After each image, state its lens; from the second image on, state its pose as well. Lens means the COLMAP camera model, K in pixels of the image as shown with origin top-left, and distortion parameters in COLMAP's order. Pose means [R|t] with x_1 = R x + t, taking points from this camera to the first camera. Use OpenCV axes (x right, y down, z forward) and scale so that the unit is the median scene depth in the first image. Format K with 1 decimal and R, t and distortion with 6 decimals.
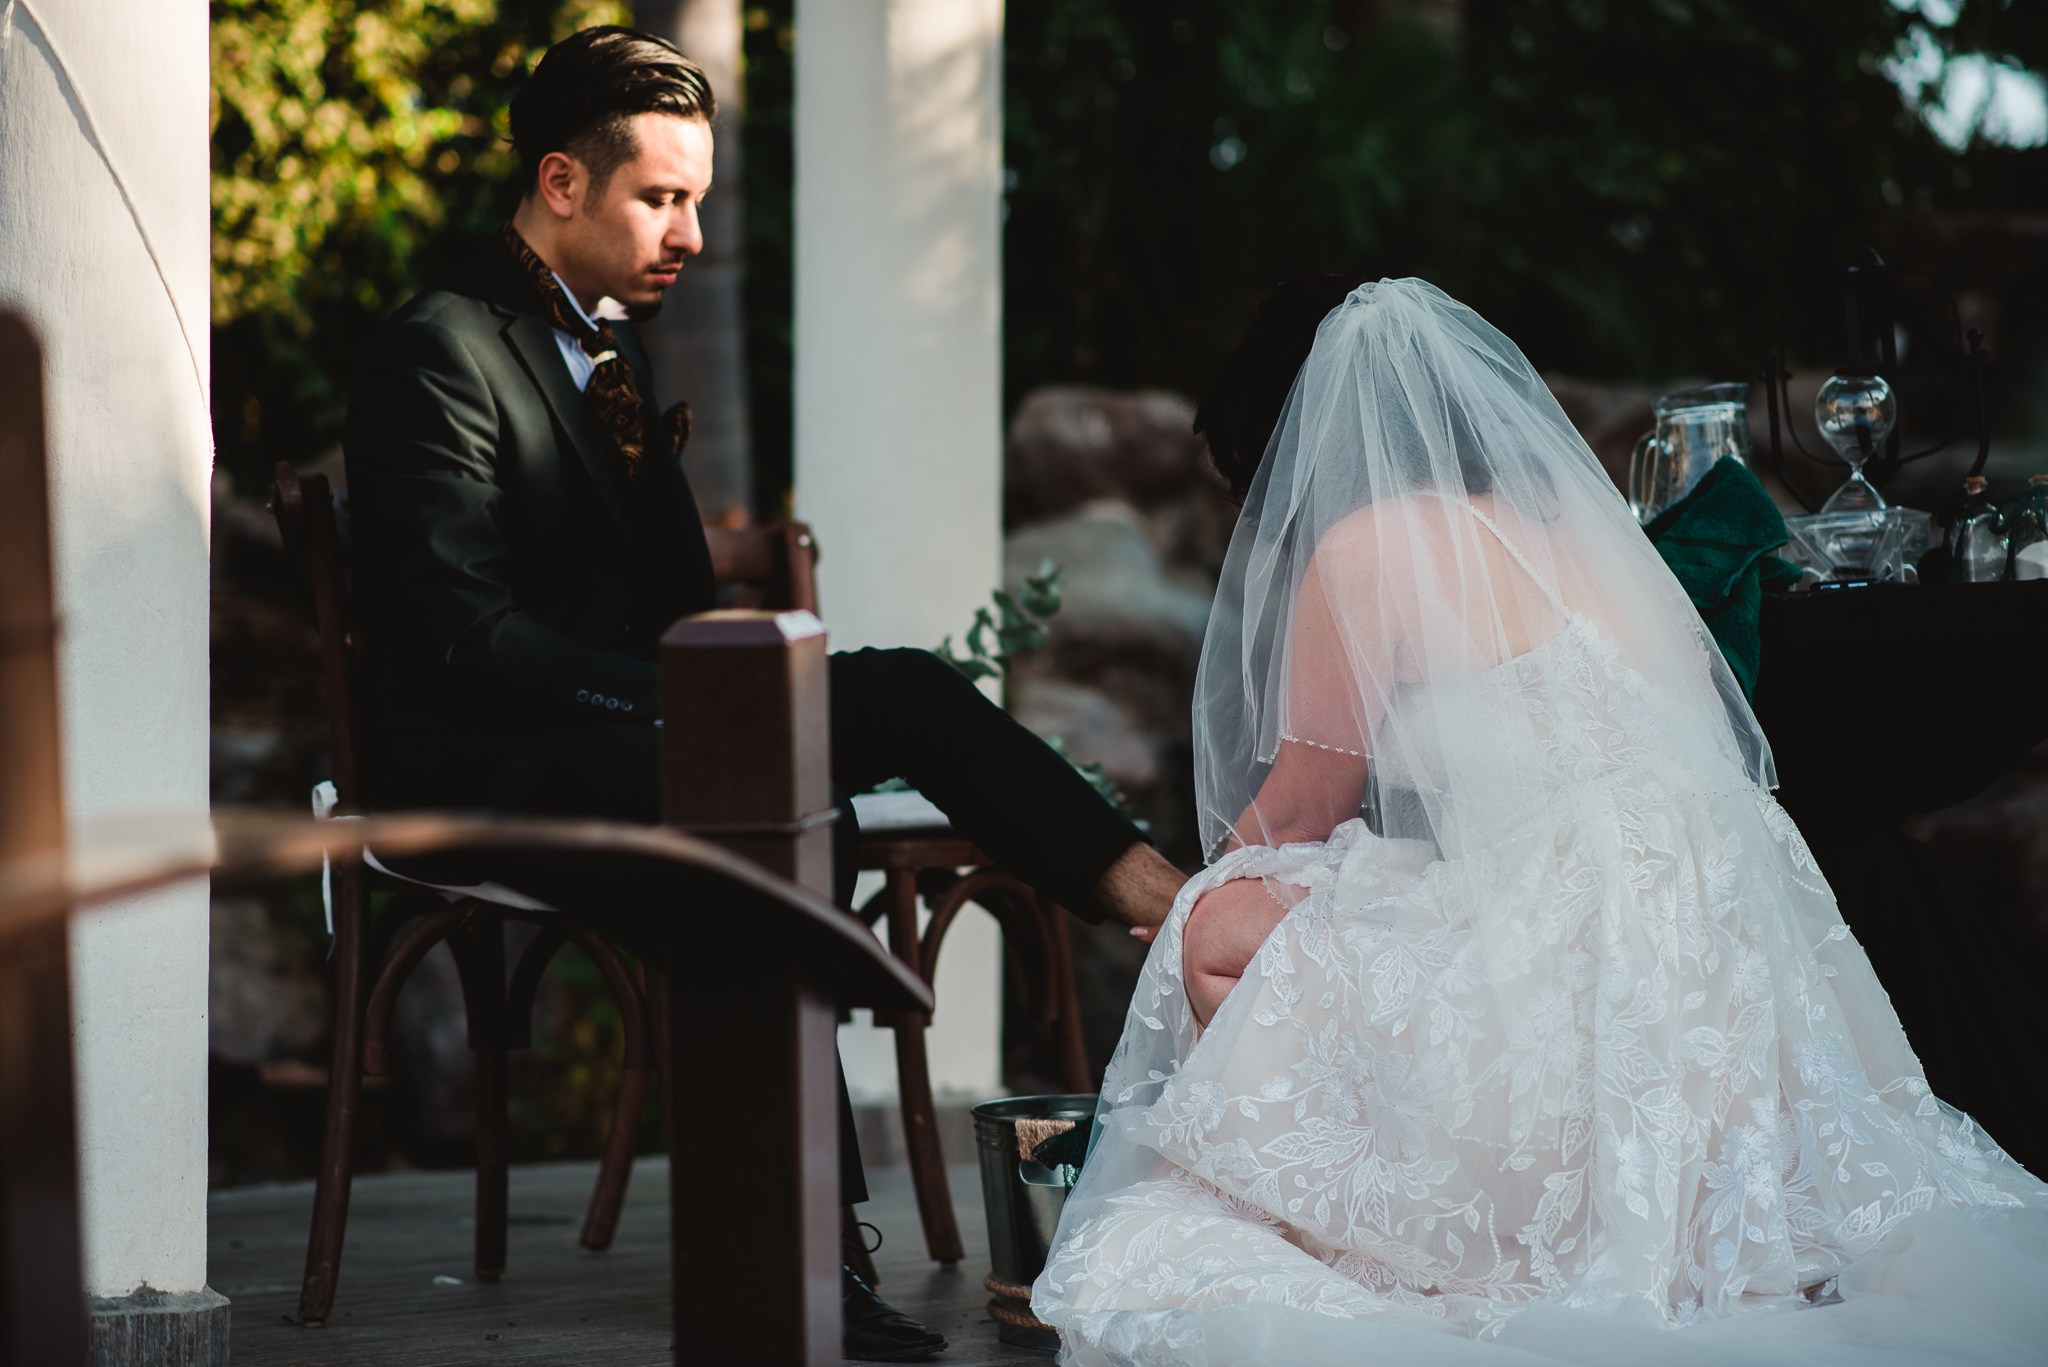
lens RADIAL K [[5053.1, 0, 1020.5], [0, 5053.1, 678.3], [0, 0, 1]] dist [0.111618, 0.000000]
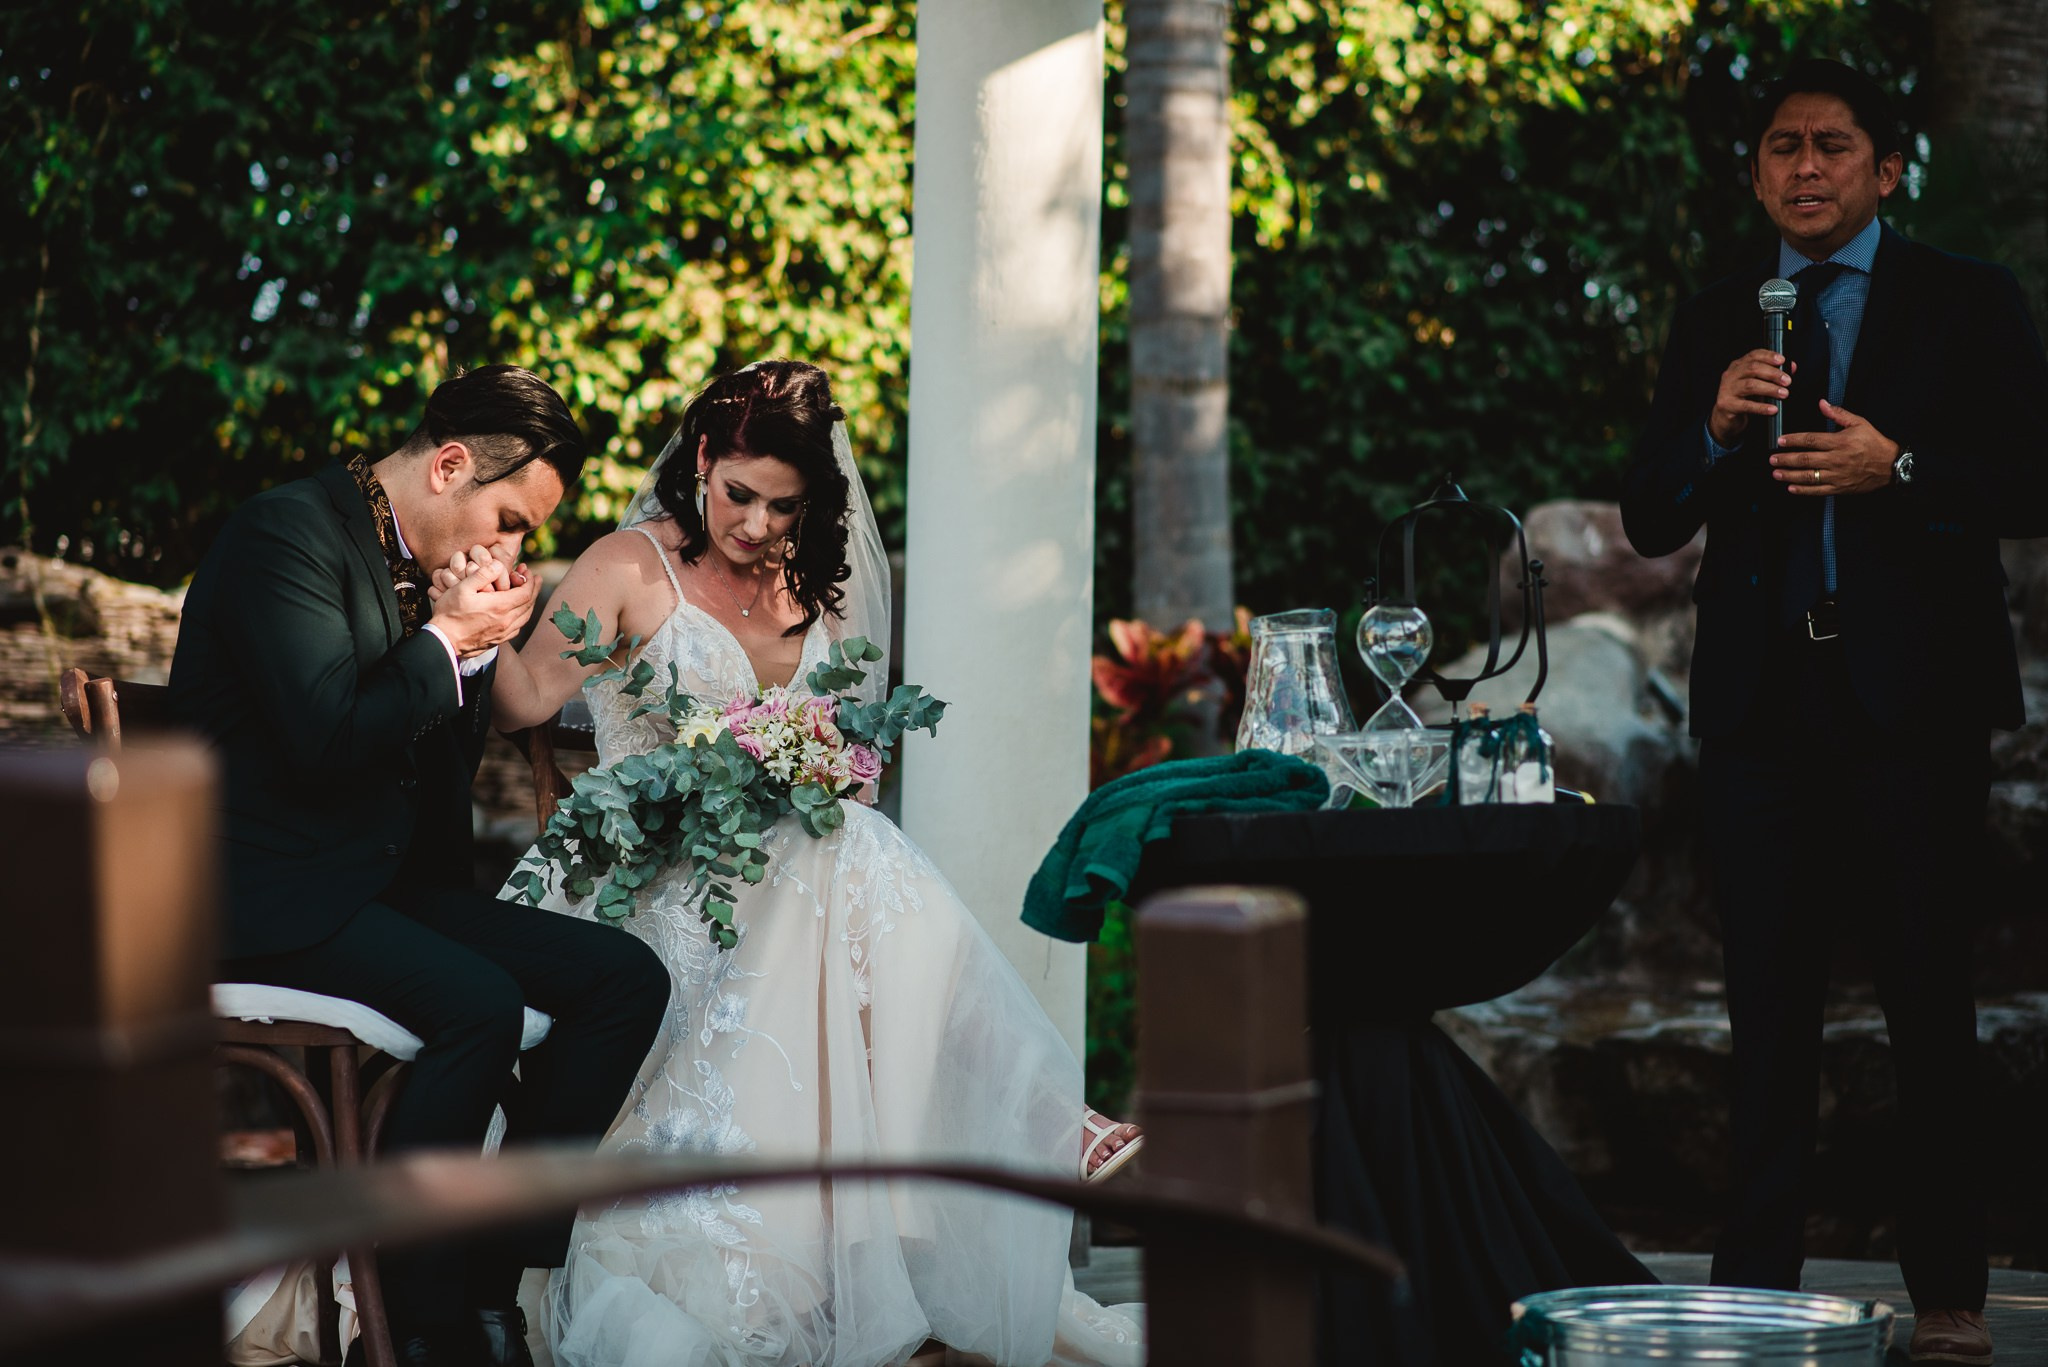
lens RADIAL K [[5053.1, 0, 1030.1], [0, 5053.1, 685.1], [0, 0, 1]] dist [0.111618, 0.000000]
pose [[0.962256, 0.012411, -0.271864, 0.381587], [-0.012027, 0.999923, 0.003080, -0.044895], [0.271881, 0.000306, 0.962331, -0.058247]]
